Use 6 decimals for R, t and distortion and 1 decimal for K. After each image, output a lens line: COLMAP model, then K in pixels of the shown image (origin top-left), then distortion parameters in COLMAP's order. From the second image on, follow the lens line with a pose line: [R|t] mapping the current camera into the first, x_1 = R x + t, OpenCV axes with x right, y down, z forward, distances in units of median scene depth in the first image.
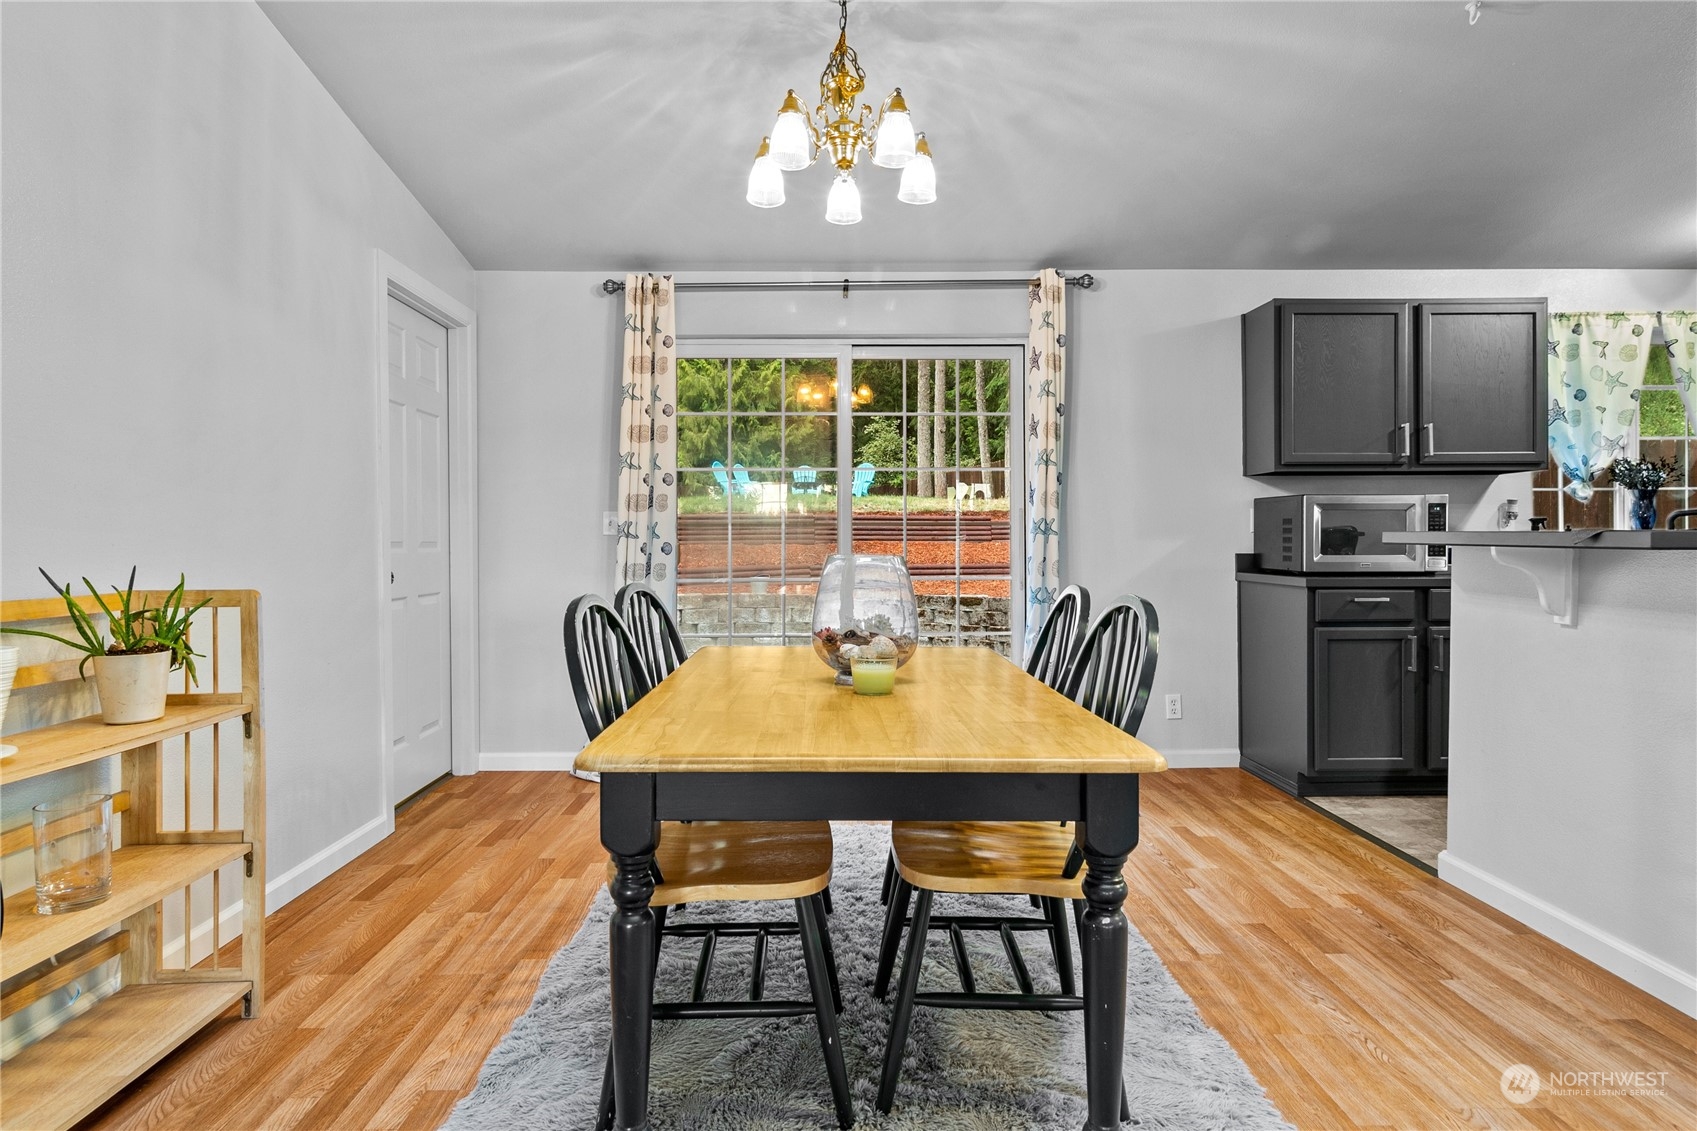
lens RADIAL K [[935.6, 0, 841.0], [0, 935.6, 547.2], [0, 0, 1]] dist [0.006009, 0.000200]
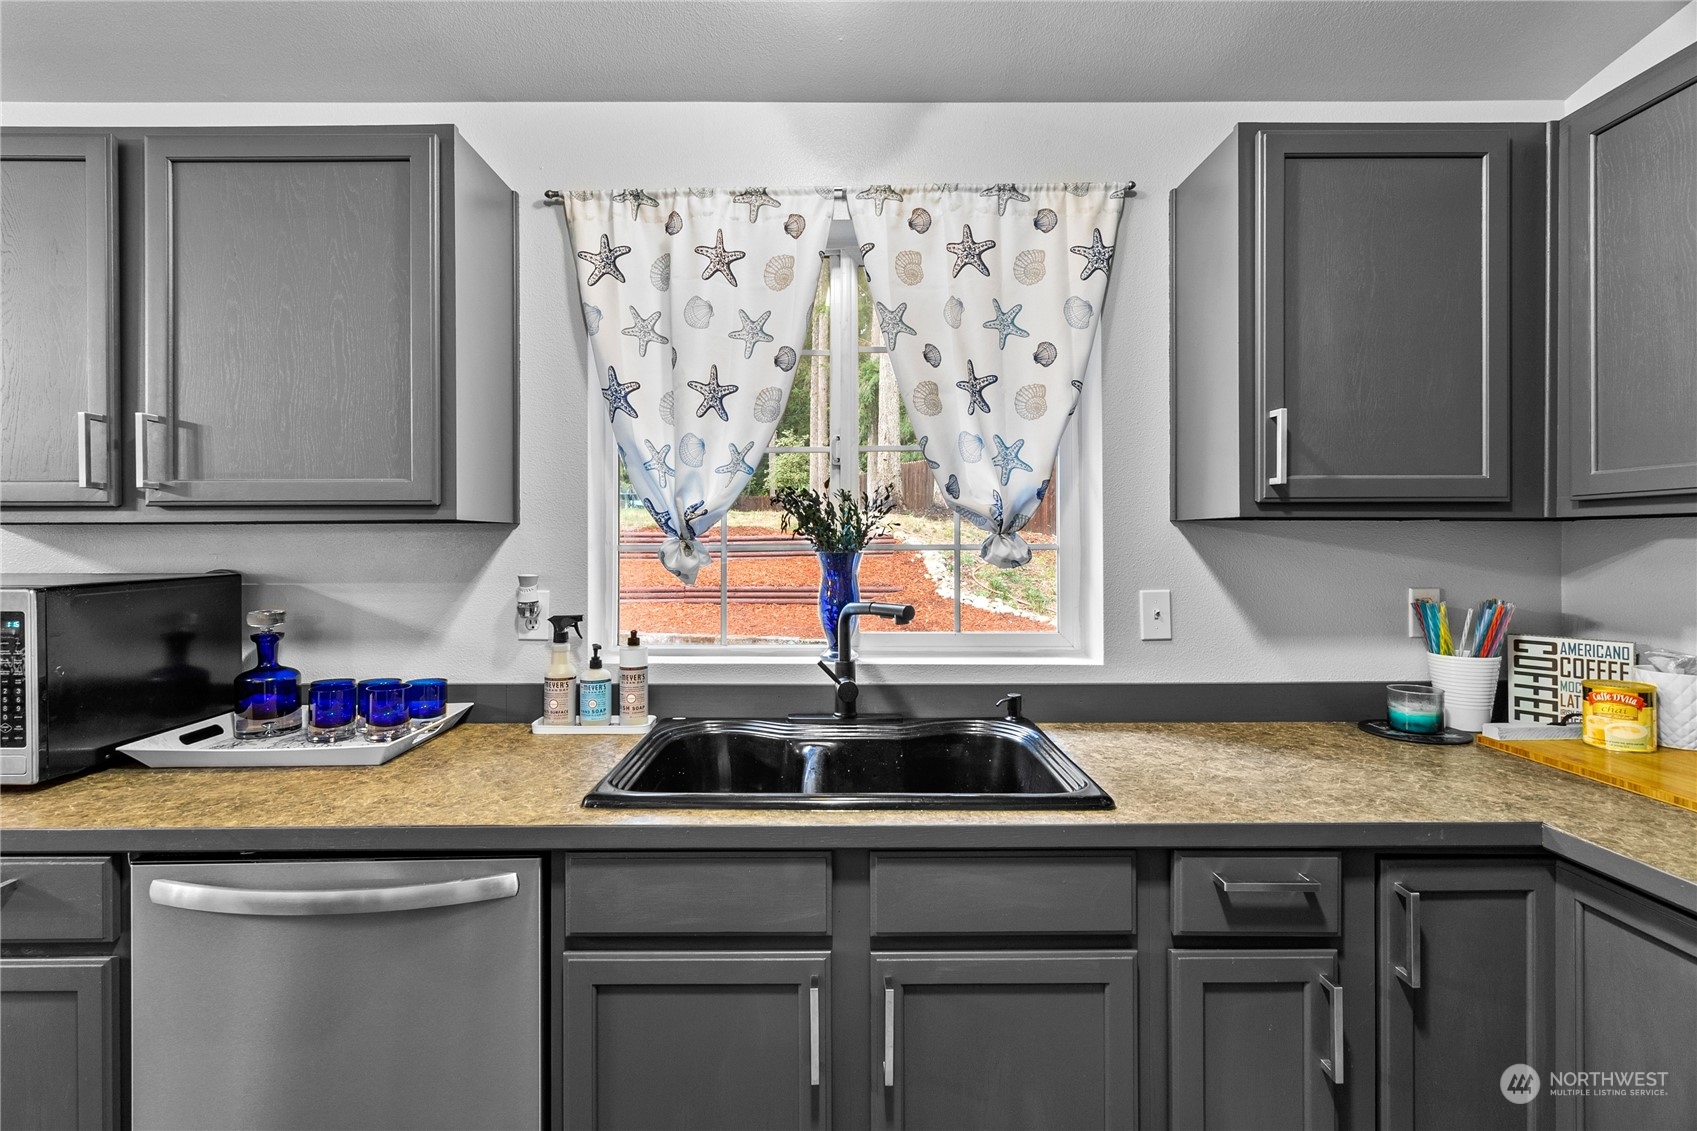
lens RADIAL K [[778.3, 0, 826.0], [0, 778.3, 535.1], [0, 0, 1]] dist [-0.001197, 0.000189]
pose [[0.999784, -0.000461, -0.020788, 0.879182], [0.000277, 0.999961, -0.008835, -0.068116], [0.020791, 0.008828, 0.999745, 0.606232]]
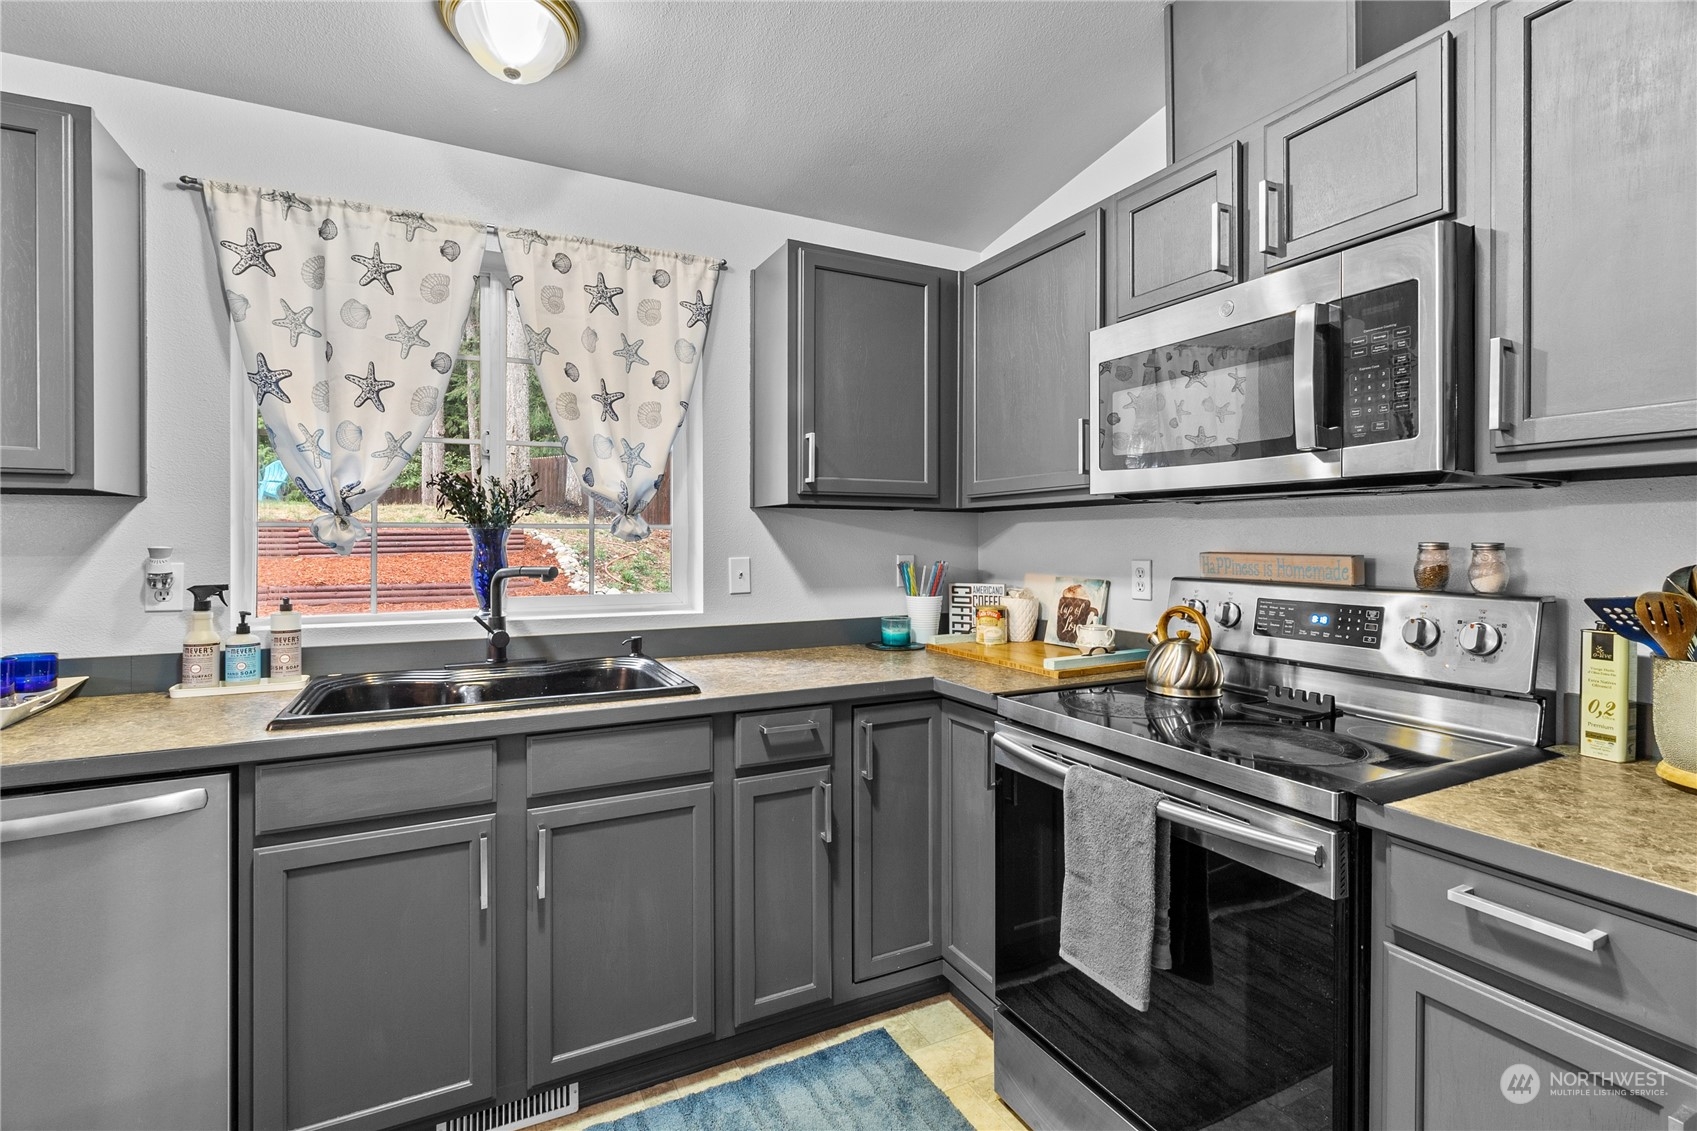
lens RADIAL K [[778.3, 0, 835.4], [0, 778.3, 538.6], [0, 0, 1]] dist [-0.001197, 0.000189]
pose [[0.899791, 0.001354, 0.436320, 0.859306], [0.000920, 0.999987, -0.004999, -0.053534], [-0.436321, 0.004899, 0.899778, 0.478454]]
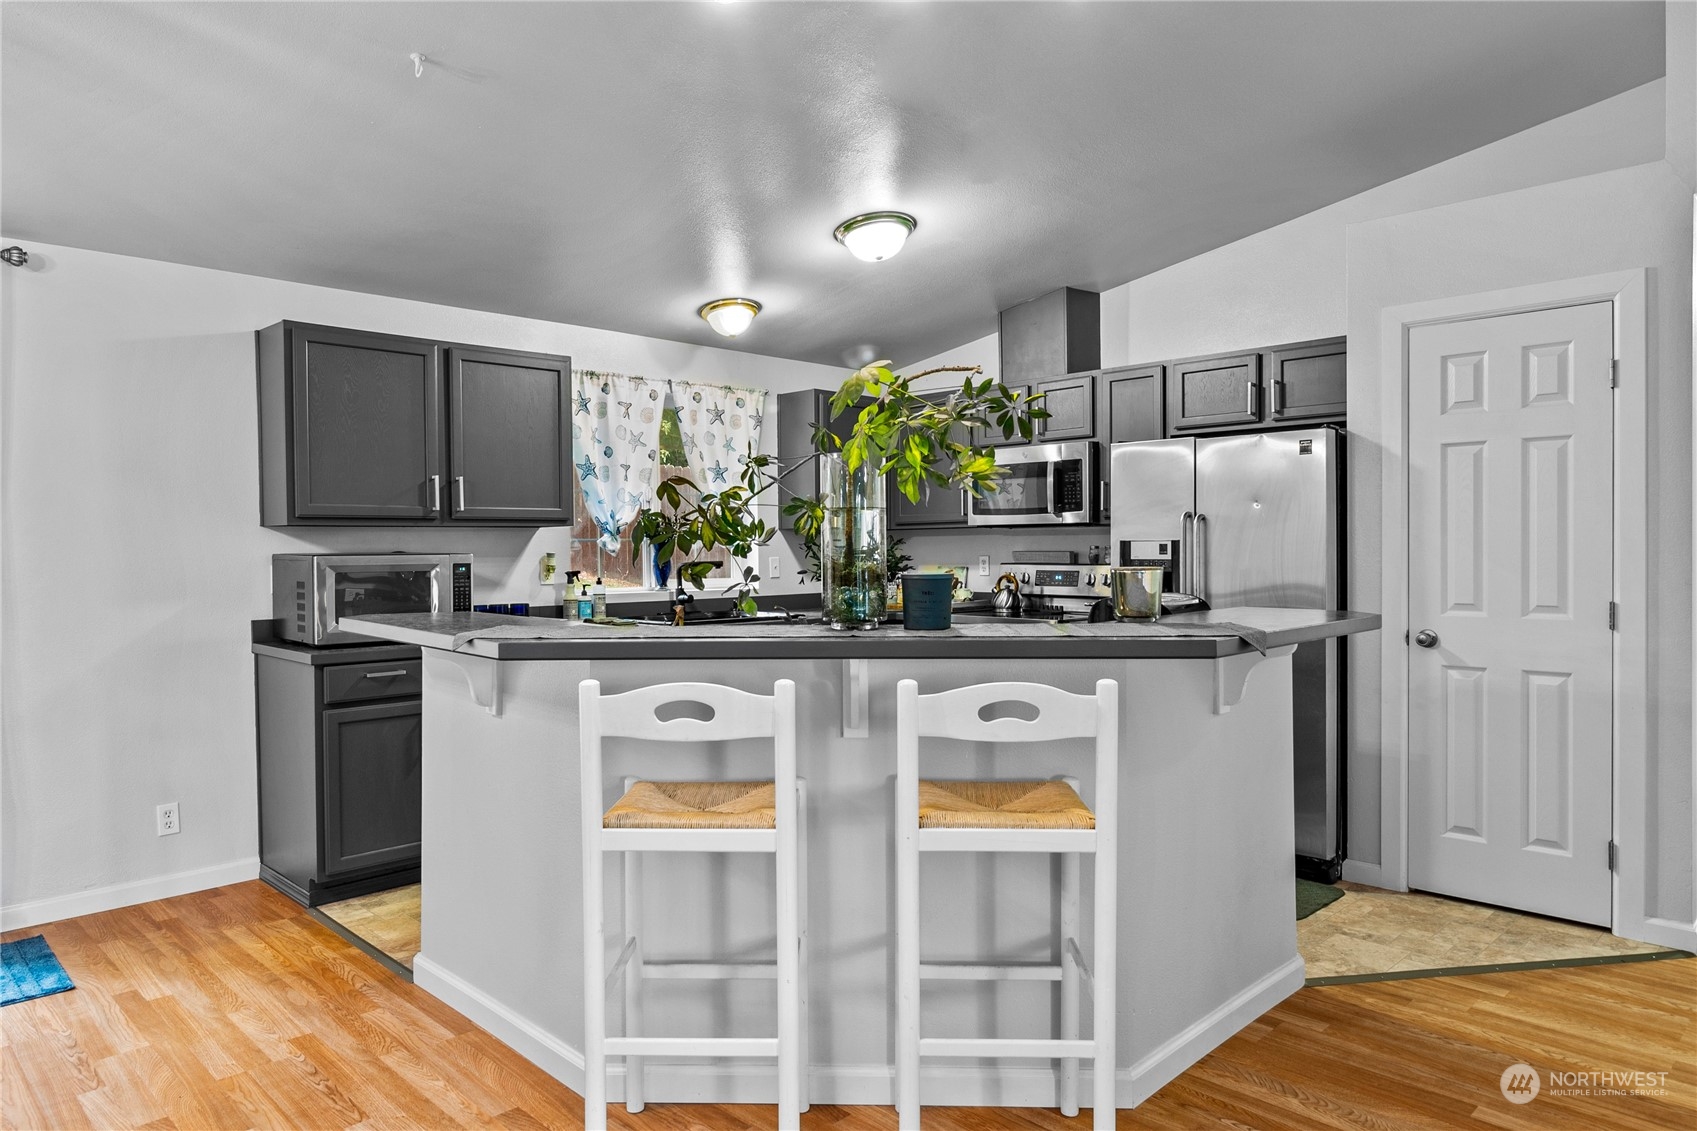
lens RADIAL K [[1089.6, 0, 842.9], [0, 1089.6, 560.3], [0, 0, 1]] dist [-0.004991, -0.001284]
pose [[0.718962, -0.012633, 0.694934, 0.133574], [0.010339, 0.999919, 0.007480, -0.048404], [-0.694972, 0.001807, 0.719034, -0.049912]]
